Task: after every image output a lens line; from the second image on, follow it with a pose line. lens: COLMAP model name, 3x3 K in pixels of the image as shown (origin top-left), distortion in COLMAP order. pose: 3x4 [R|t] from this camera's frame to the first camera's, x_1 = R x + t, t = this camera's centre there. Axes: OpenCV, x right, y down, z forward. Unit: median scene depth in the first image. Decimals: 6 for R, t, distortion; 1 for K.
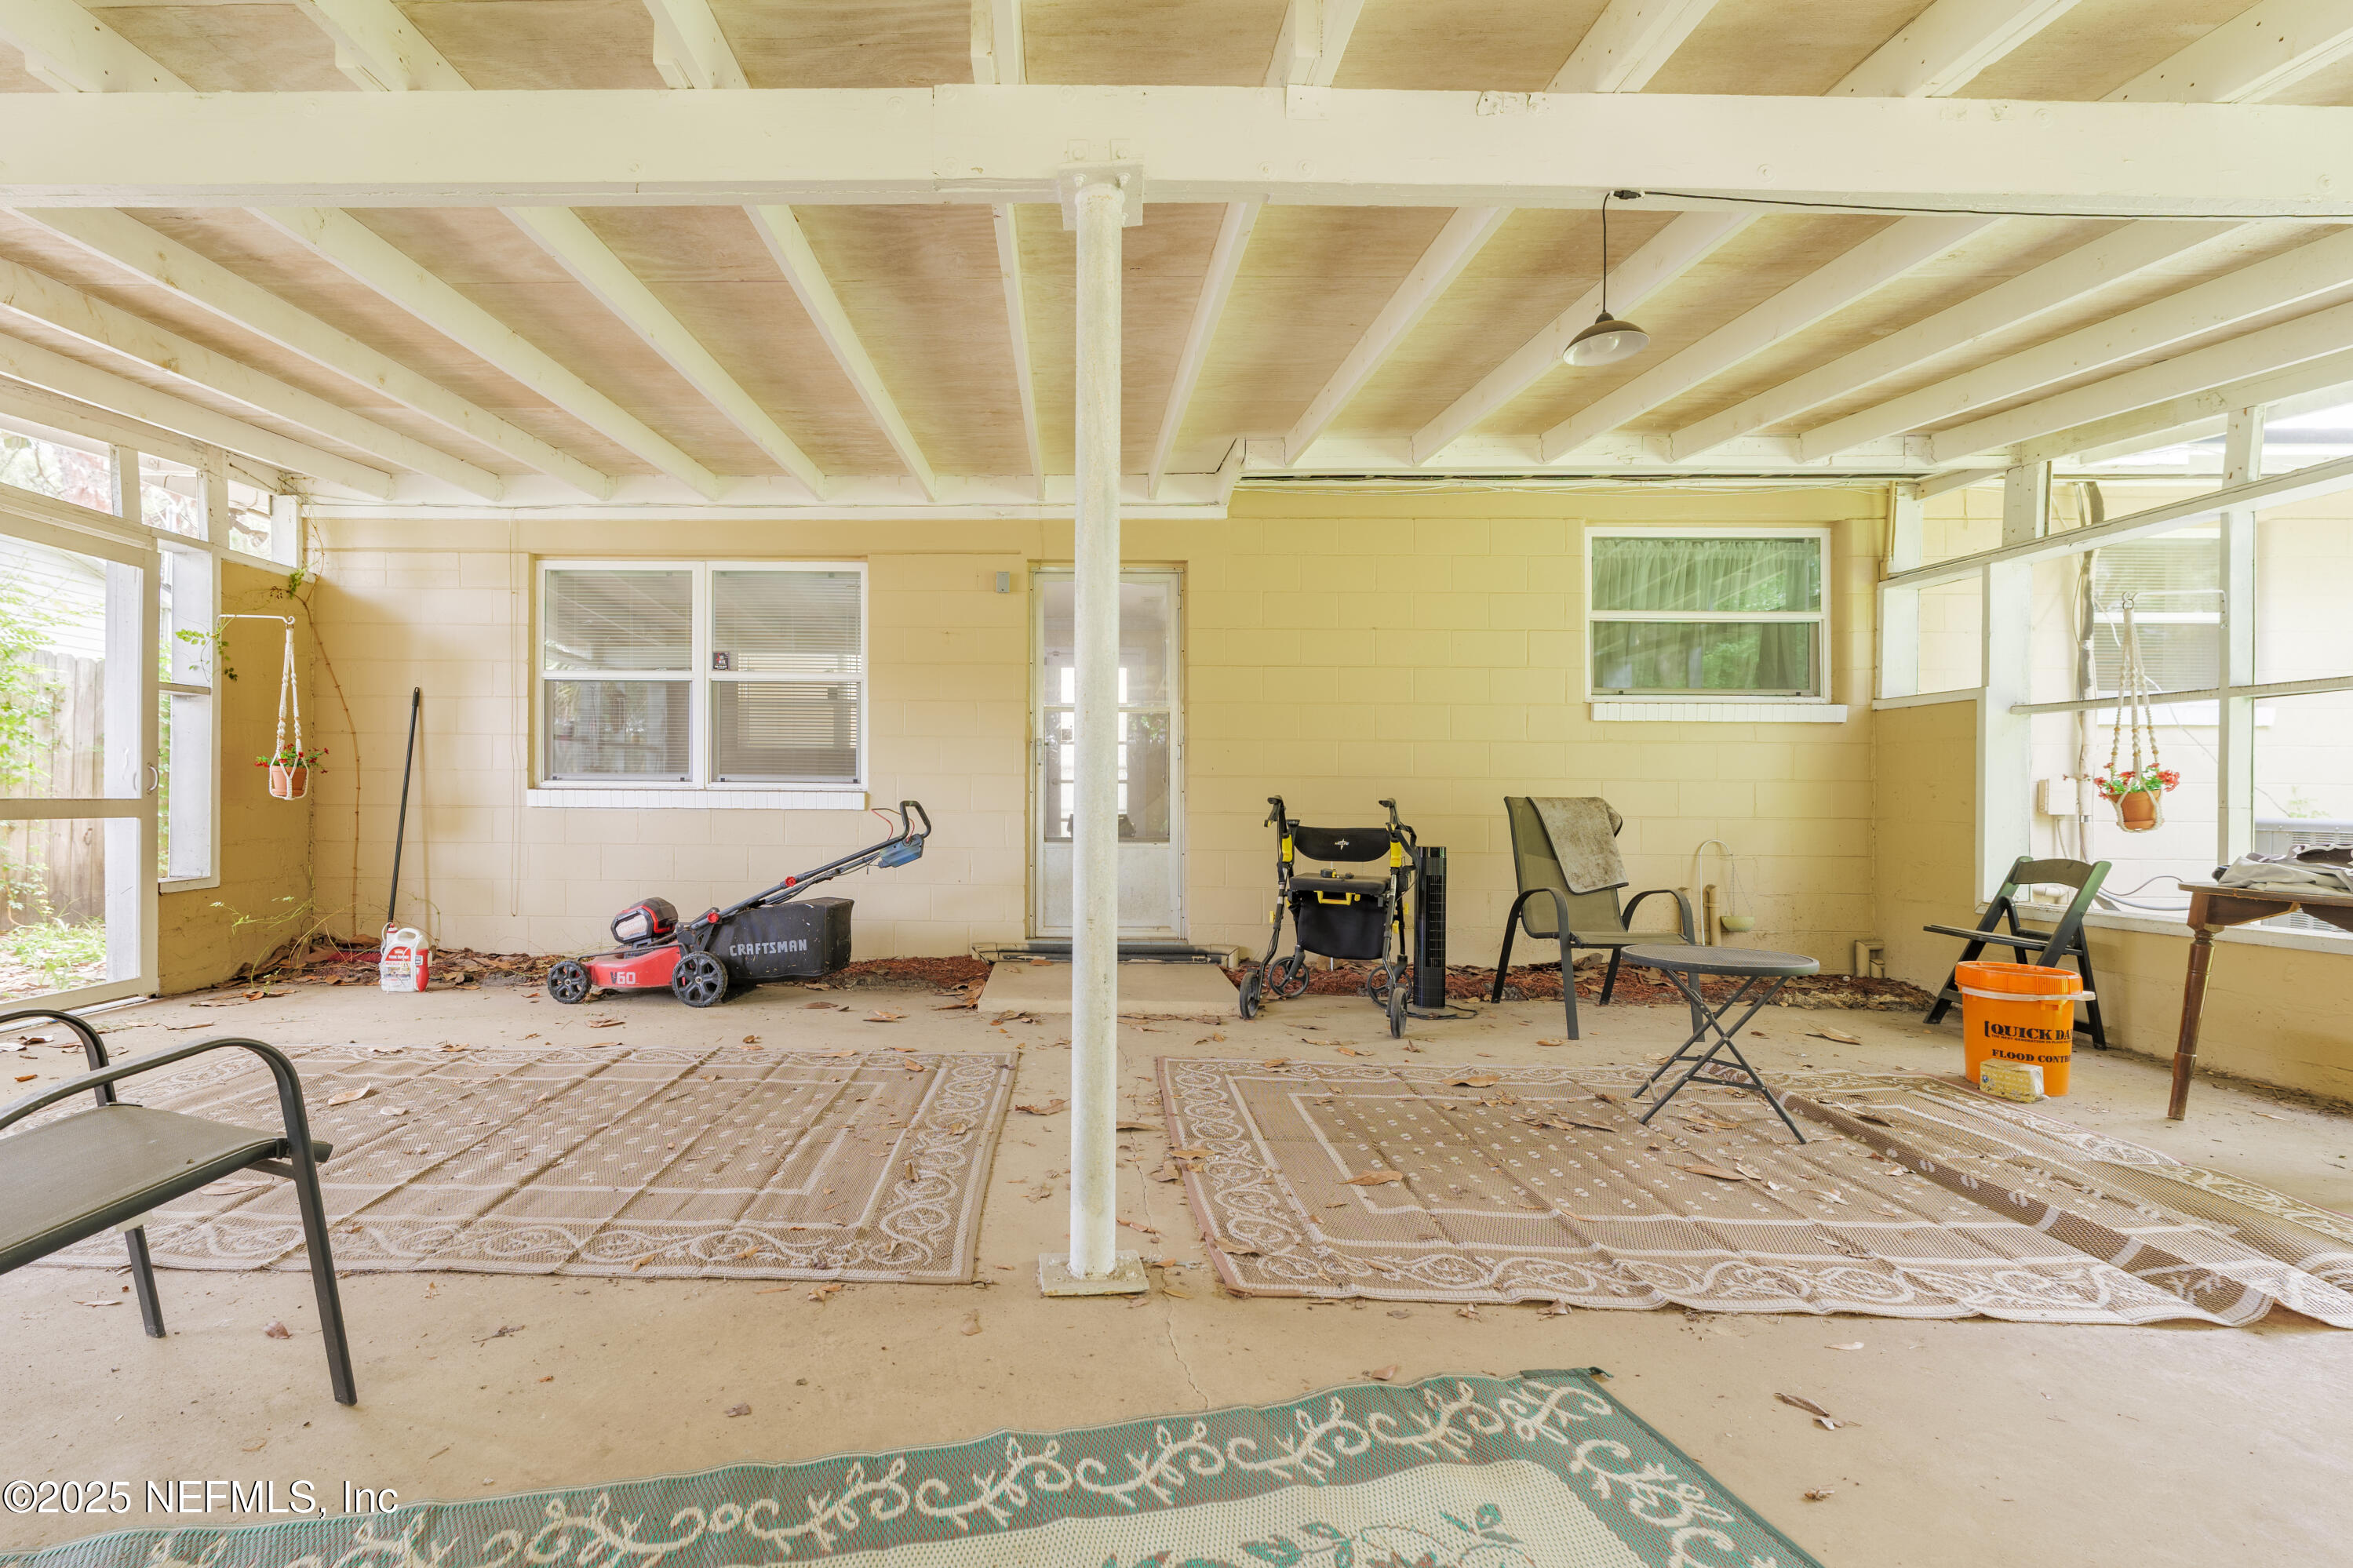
lens RADIAL K [[1087.7, 0, 1175.1], [0, 1087.7, 791.2], [0, 0, 1]] dist [0.003480, 0.000486]
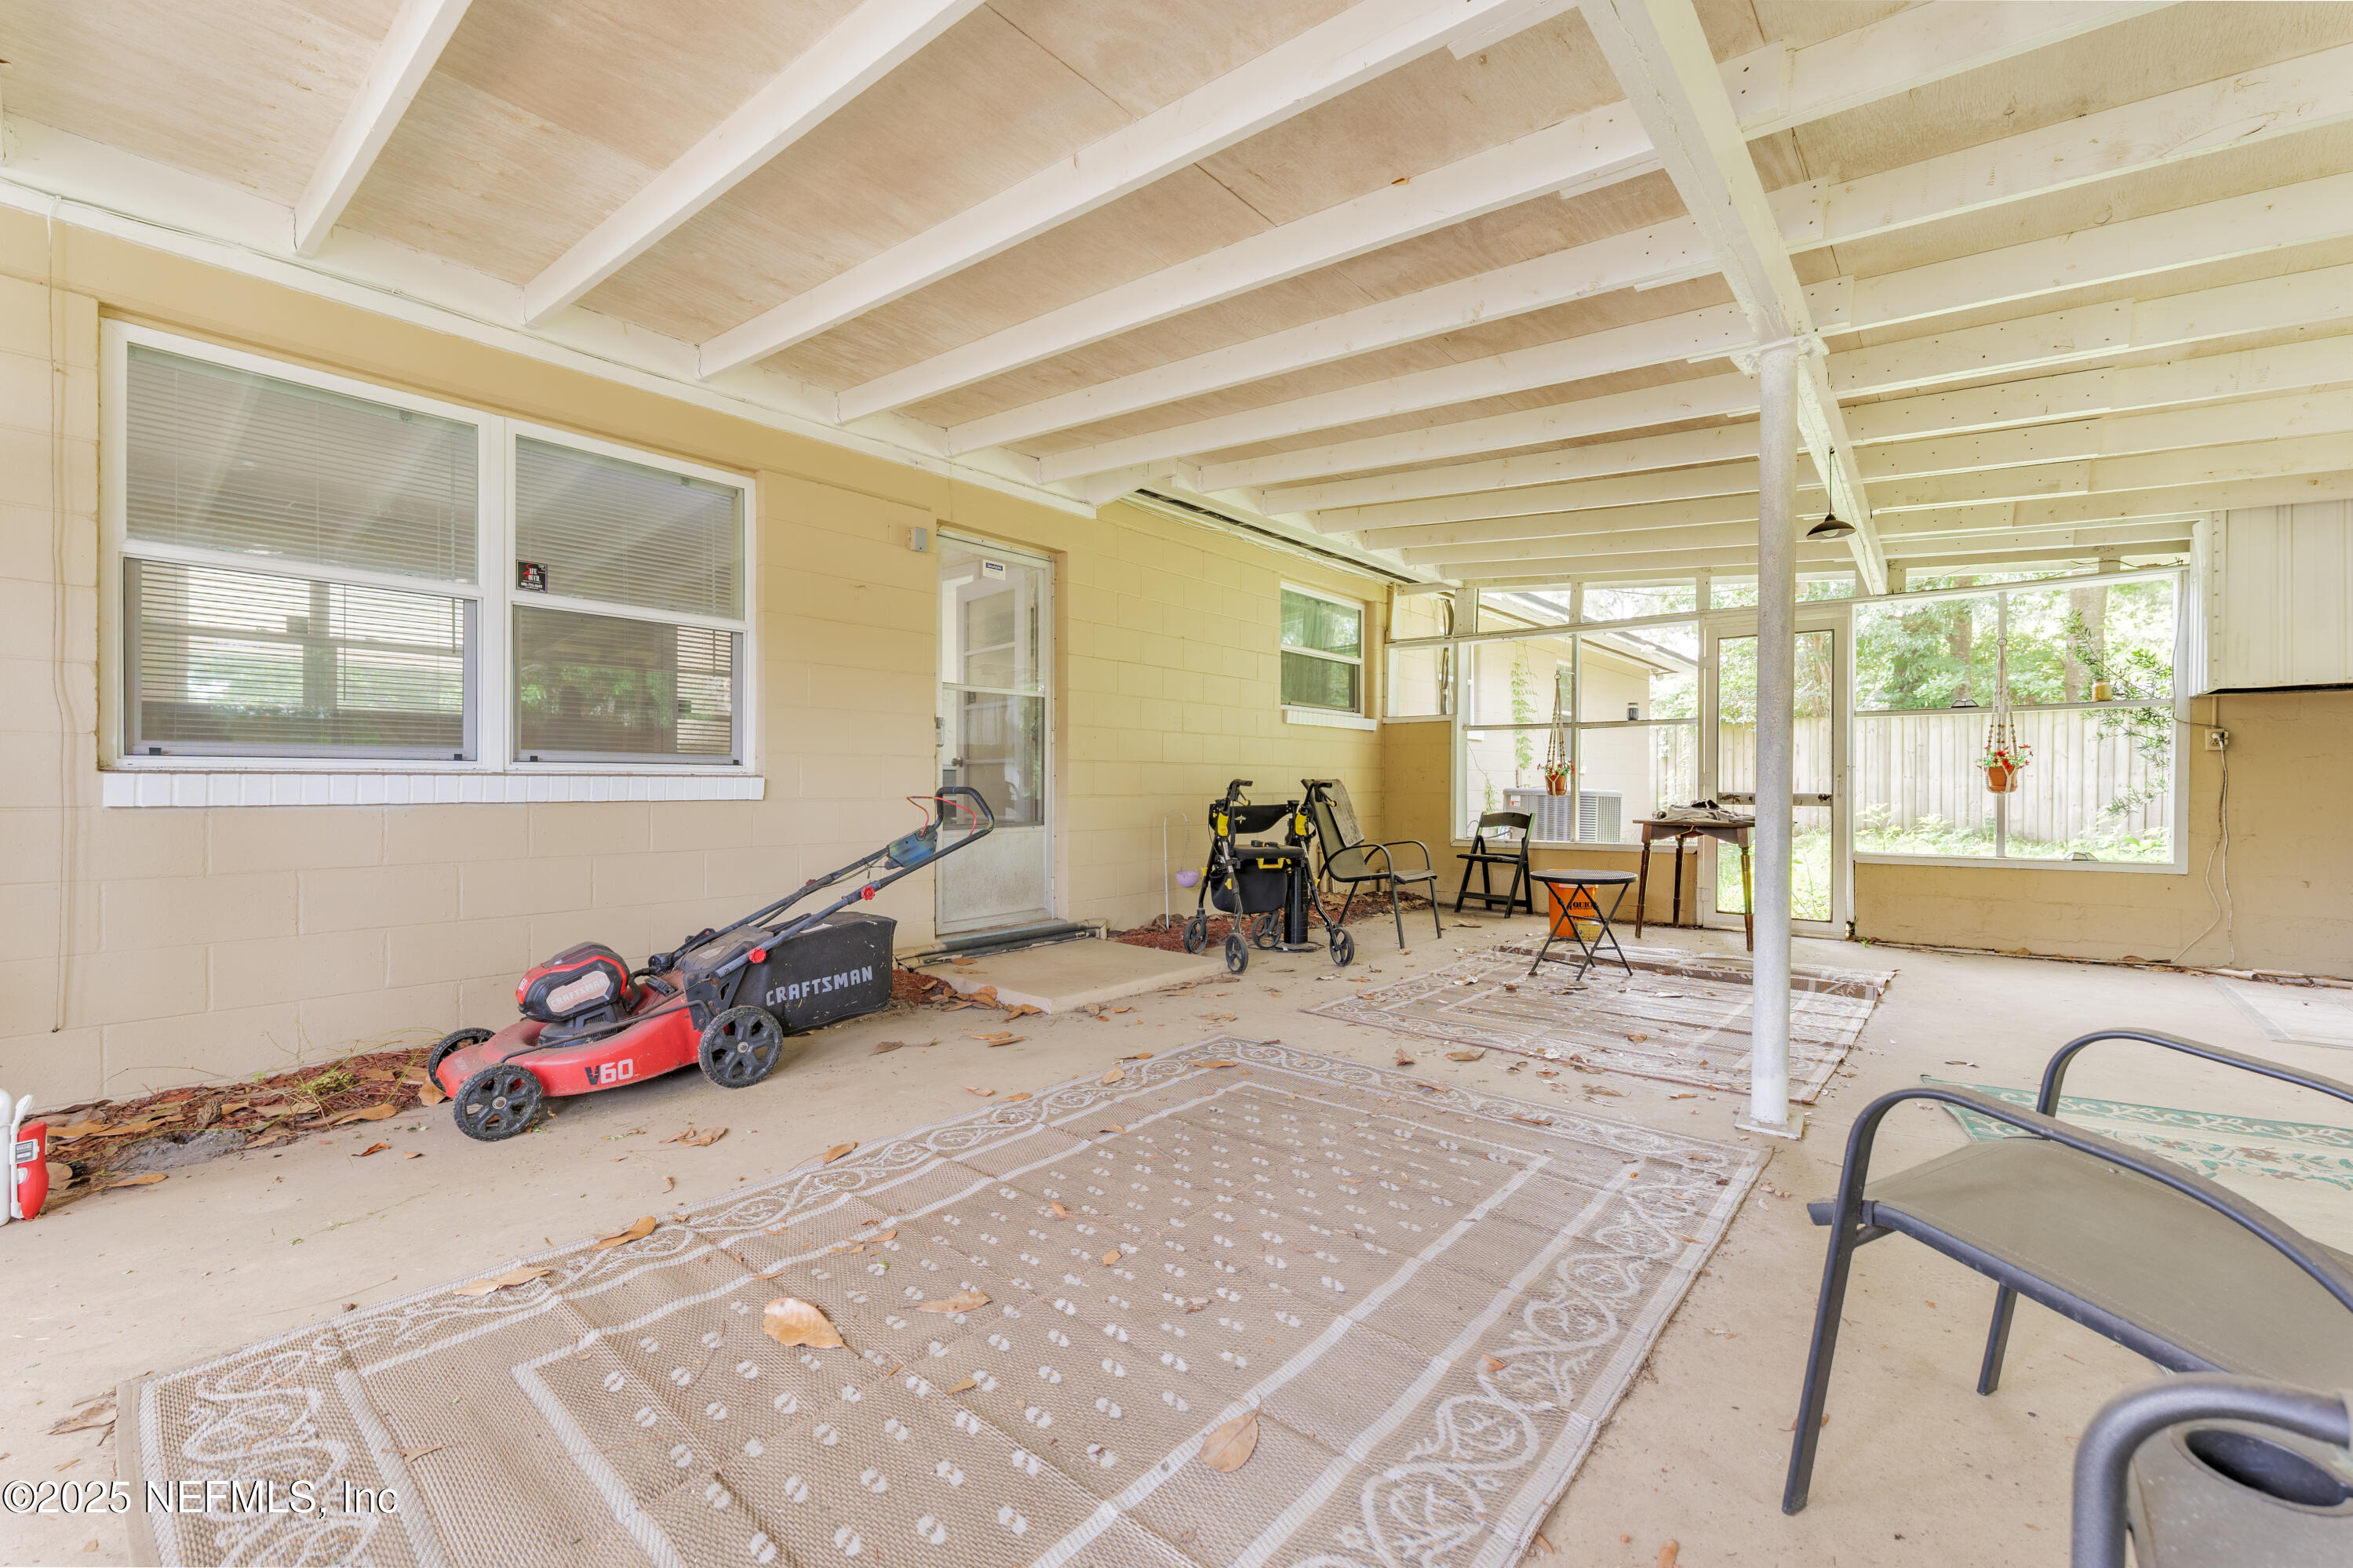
lens RADIAL K [[964.7, 0, 1176.1], [0, 964.7, 782.0], [0, 0, 1]] dist [-0.002317, 0.001488]
pose [[0.628860, -0.006803, 0.777489, -0.665555], [-0.002372, 0.999940, 0.010668, -0.003334], [-0.777515, -0.008553, 0.628806, 0.356963]]
